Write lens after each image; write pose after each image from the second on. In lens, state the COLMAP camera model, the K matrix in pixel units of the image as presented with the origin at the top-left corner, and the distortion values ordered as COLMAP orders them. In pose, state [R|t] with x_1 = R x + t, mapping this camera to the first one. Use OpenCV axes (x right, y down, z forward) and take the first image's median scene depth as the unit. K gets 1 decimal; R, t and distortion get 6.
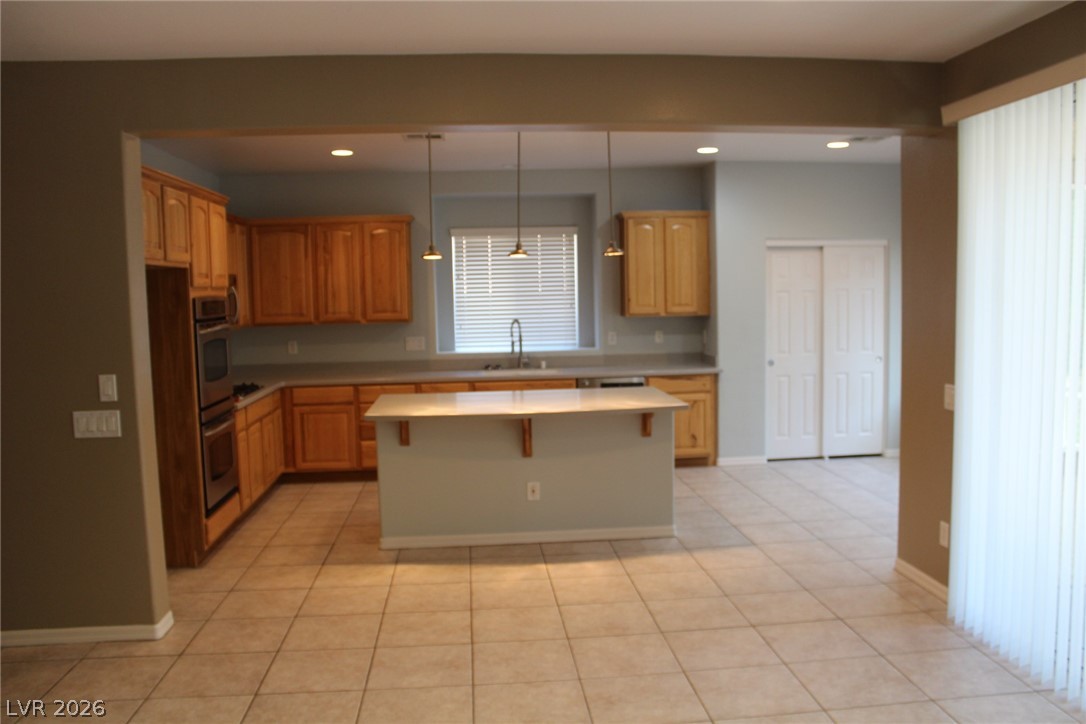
lens RADIAL K [[893.4, 0, 555.4], [0, 893.4, 365.4], [0, 0, 1]] dist [-0.167334, 0.142863]
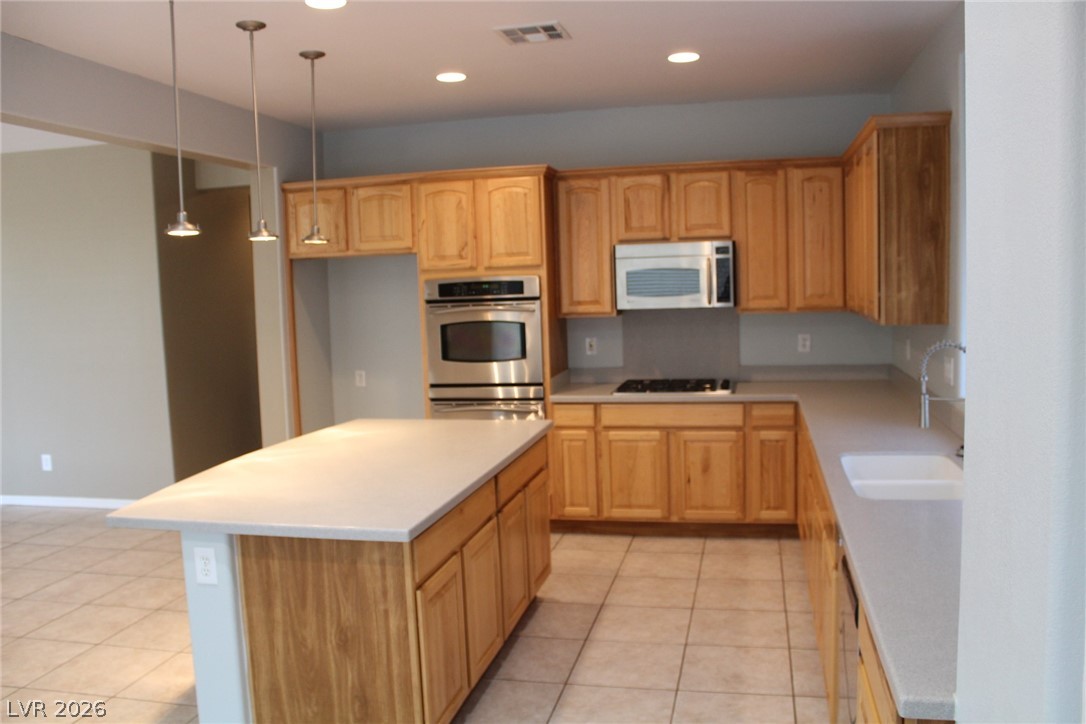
lens RADIAL K [[893.4, 0, 555.4], [0, 893.4, 365.4], [0, 0, 1]] dist [-0.167334, 0.142863]
pose [[-0.308665, 0.124930, -0.942931, 0.368377], [-0.041999, 0.988580, 0.144726, -0.089157], [0.950243, 0.084275, -0.299893, 0.957255]]
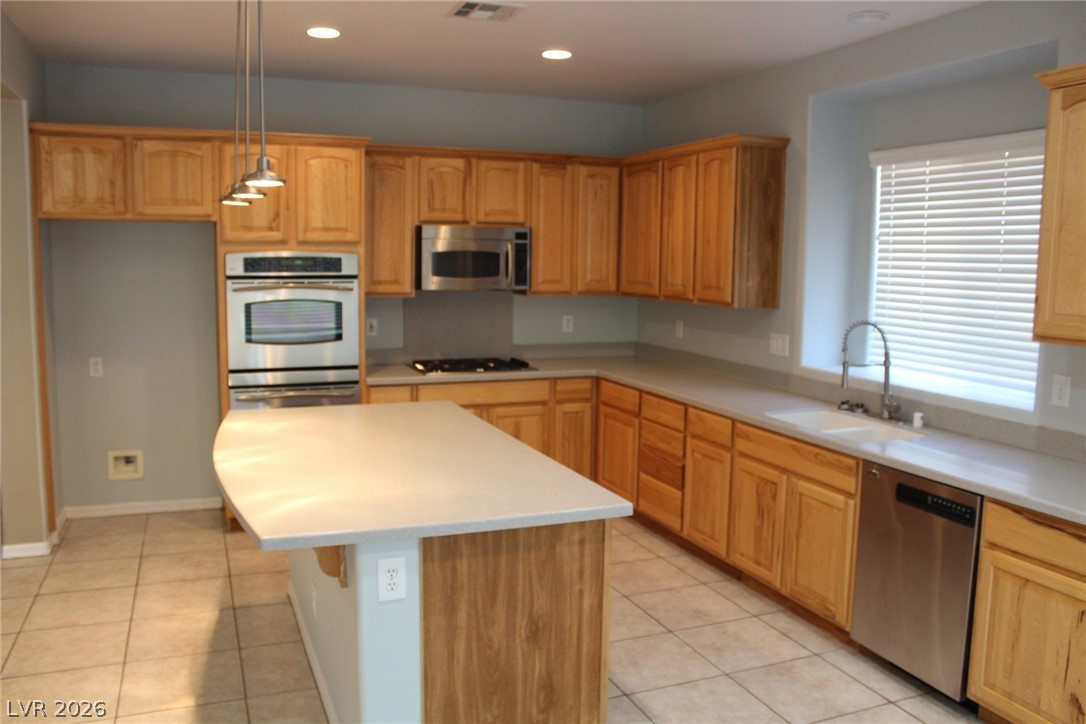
lens RADIAL K [[893.4, 0, 555.4], [0, 893.4, 365.4], [0, 0, 1]] dist [-0.167334, 0.142863]
pose [[0.285536, 0.142274, -0.947748, 0.385681], [-0.103051, 0.987744, 0.117231, -0.067306], [0.952811, 0.064193, 0.296698, 0.686899]]
